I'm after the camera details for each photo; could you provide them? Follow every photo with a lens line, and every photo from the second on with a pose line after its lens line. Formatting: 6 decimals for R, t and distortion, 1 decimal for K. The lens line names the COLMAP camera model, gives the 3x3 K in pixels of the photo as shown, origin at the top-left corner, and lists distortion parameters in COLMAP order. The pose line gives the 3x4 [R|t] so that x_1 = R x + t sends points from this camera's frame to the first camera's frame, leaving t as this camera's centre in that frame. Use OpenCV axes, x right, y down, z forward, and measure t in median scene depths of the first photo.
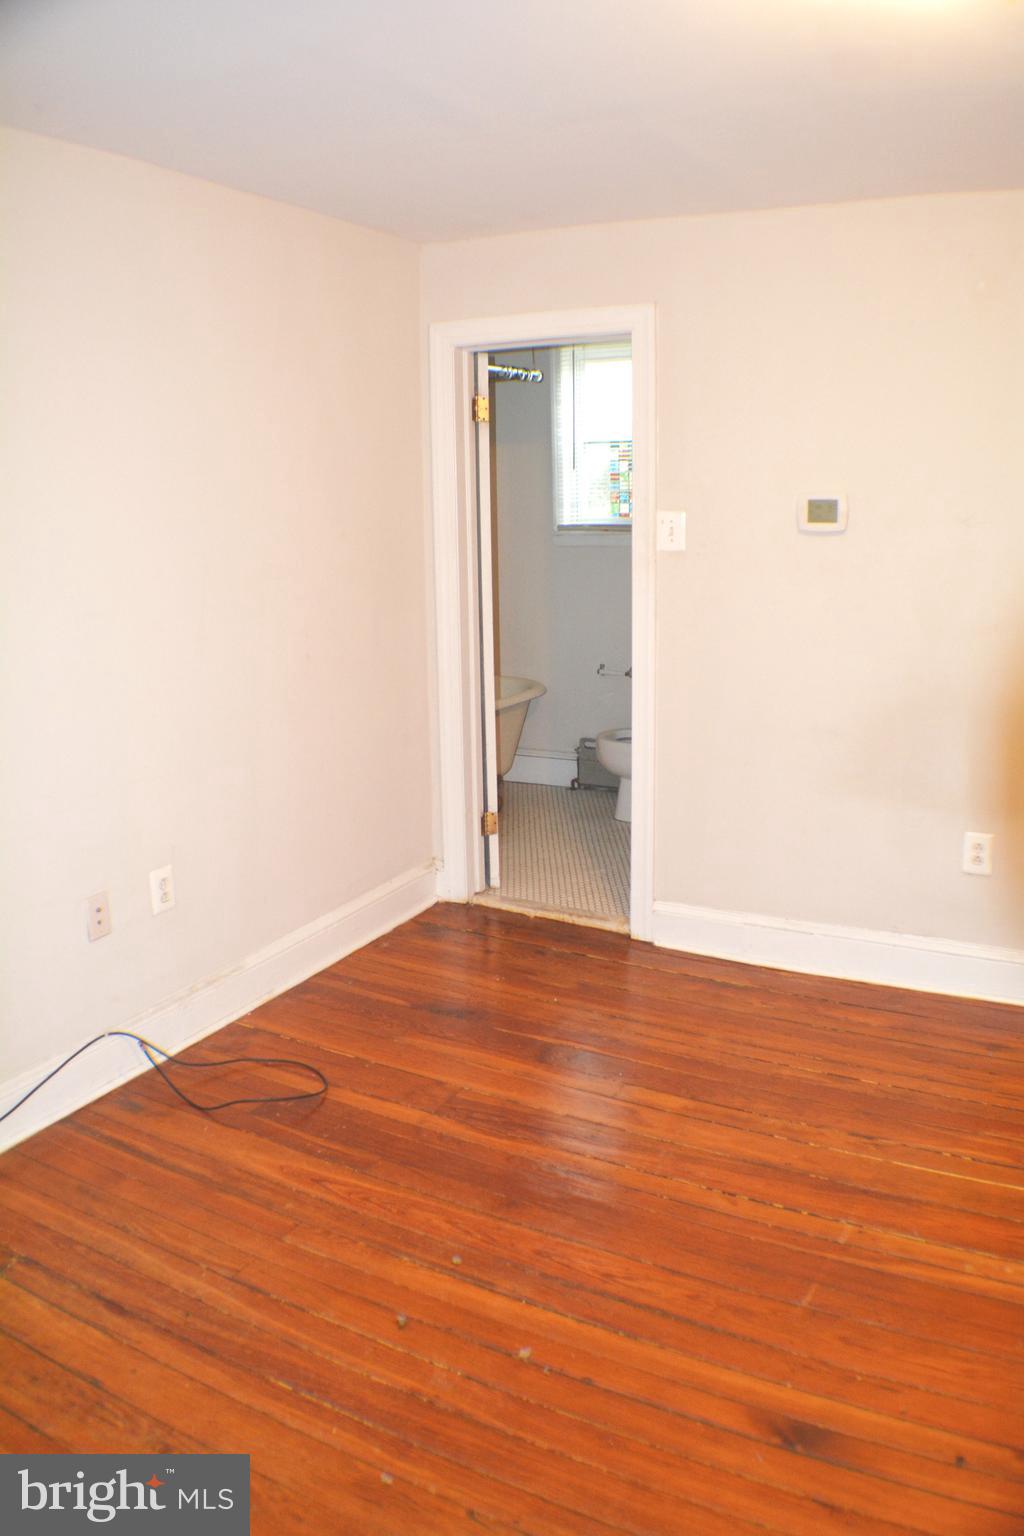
lens RADIAL K [[1156.3, 0, 522.9], [0, 1156.3, 758.6], [0, 0, 1]] dist [-0.194663, 0.041124]
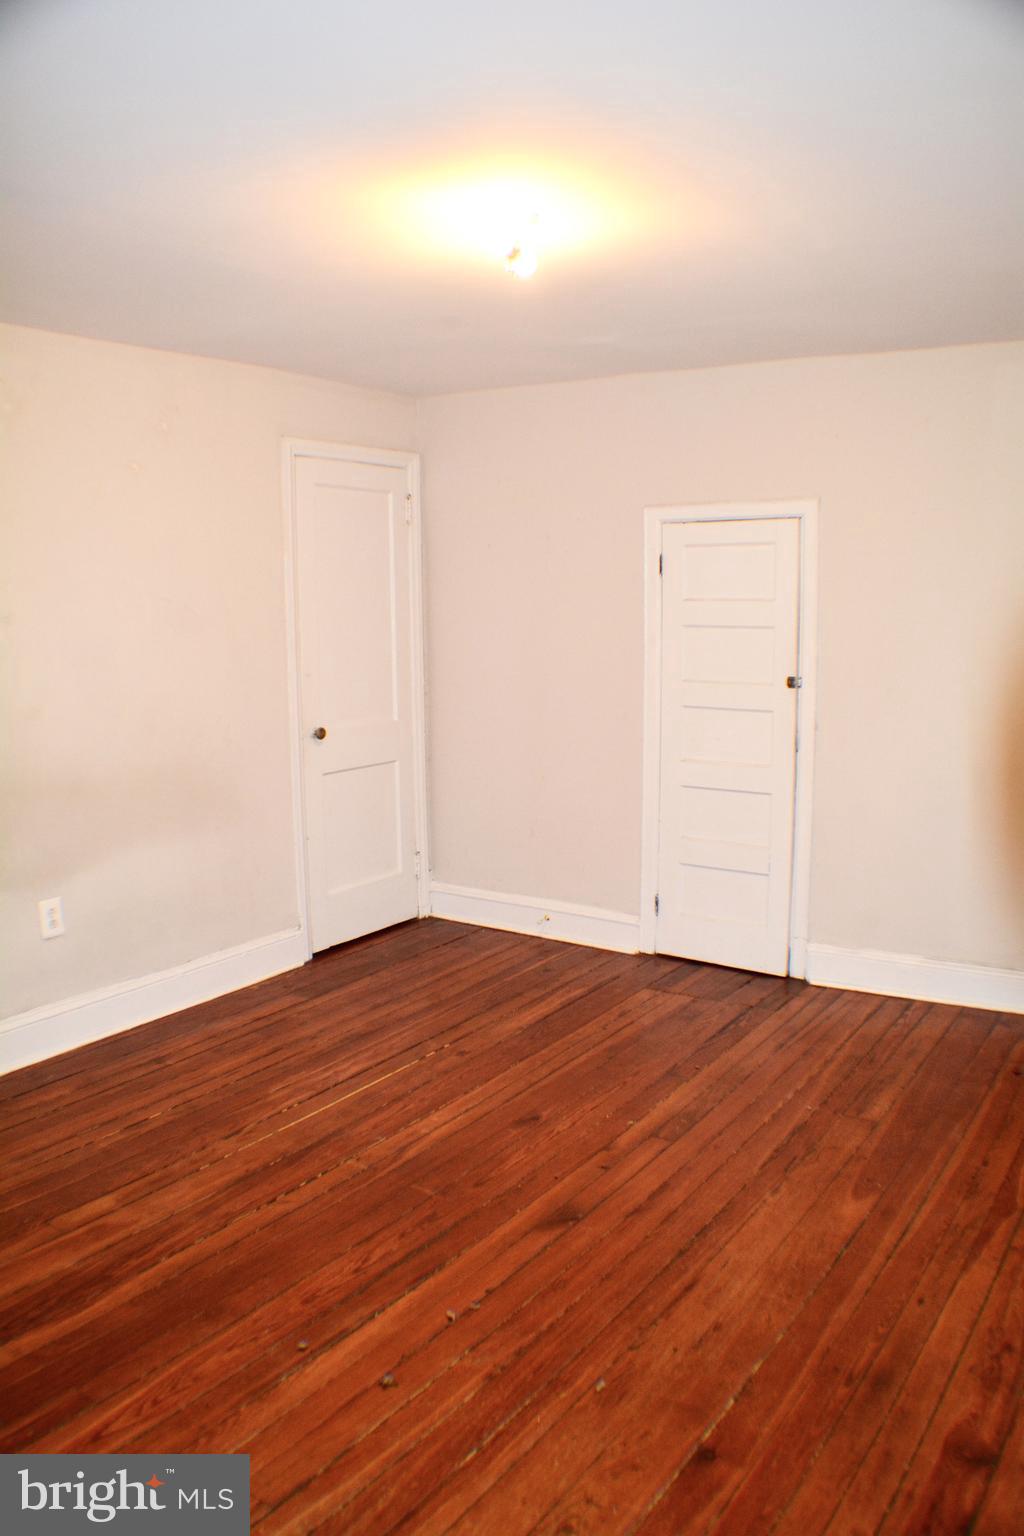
lens RADIAL K [[1156.3, 0, 522.9], [0, 1156.3, 758.6], [0, 0, 1]] dist [-0.194663, 0.041124]
pose [[0.087705, -0.114679, 0.989523, -0.658940], [0.235005, 0.967695, 0.091320, -0.061645], [-0.968029, 0.224534, 0.111822, 0.422704]]
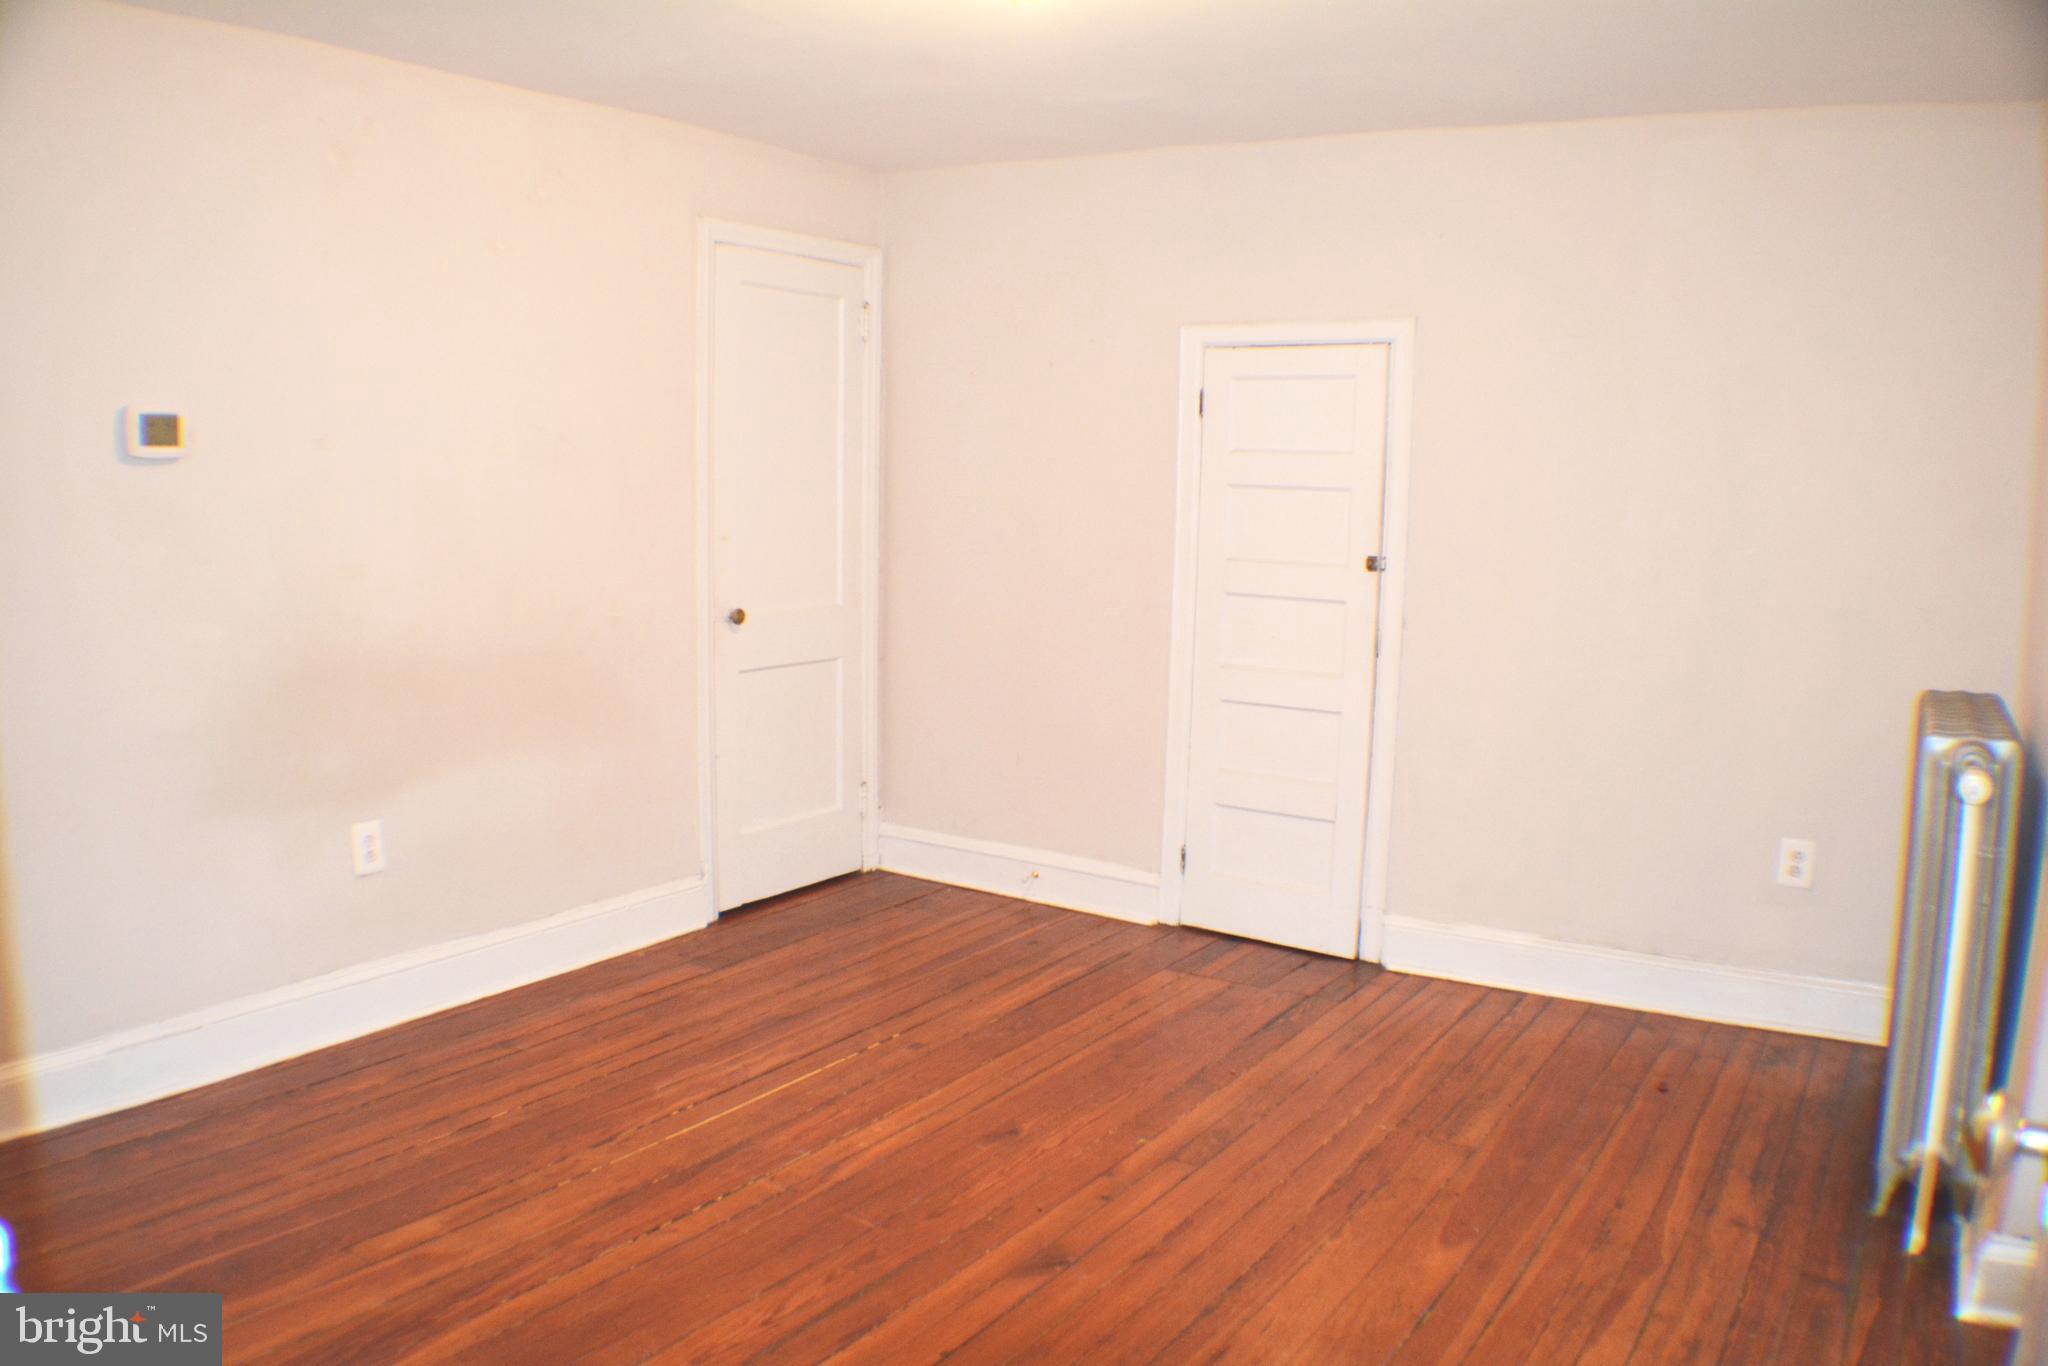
lens RADIAL K [[1541.8, 0, 1024.0], [0, 1541.8, 683.0], [0, 0, 1]] dist [-0.194663, 0.041124]
pose [[0.079709, -0.110795, 0.990642, -0.652070], [0.205454, 0.974292, 0.092435, -0.035764], [-0.975415, 0.196164, 0.100423, 0.431676]]
